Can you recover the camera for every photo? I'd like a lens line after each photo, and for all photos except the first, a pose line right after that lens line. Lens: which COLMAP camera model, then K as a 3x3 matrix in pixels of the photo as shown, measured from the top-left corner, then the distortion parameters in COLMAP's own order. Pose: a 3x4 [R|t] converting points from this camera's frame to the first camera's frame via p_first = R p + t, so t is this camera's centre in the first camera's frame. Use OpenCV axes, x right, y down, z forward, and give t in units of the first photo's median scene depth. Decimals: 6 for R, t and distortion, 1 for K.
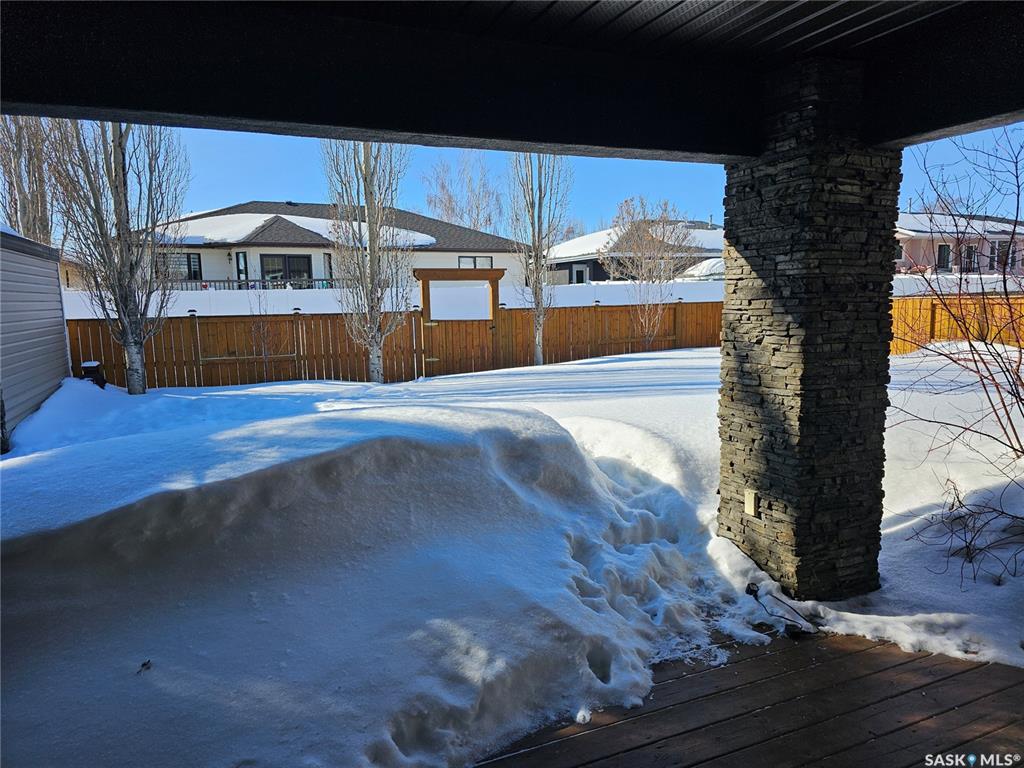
lens RADIAL K [[686.5, 0, 515.5], [0, 686.5, 383.8], [0, 0, 1]] dist [0.056038, -0.052158]
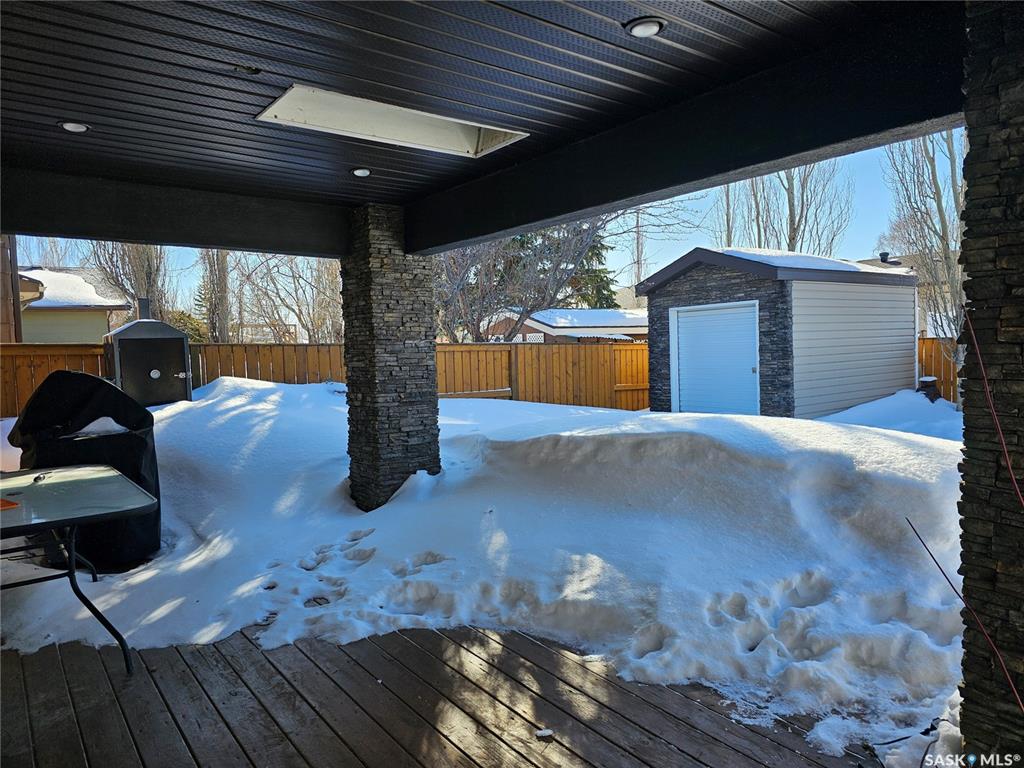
lens RADIAL K [[686.5, 0, 514.2], [0, 686.5, 380.3], [0, 0, 1]] dist [0.056038, -0.052158]
pose [[0.233230, 0.070235, -0.969882, 1.007940], [-0.101064, 0.993738, 0.047659, -0.044747], [0.967156, 0.086905, 0.238867, 0.438871]]
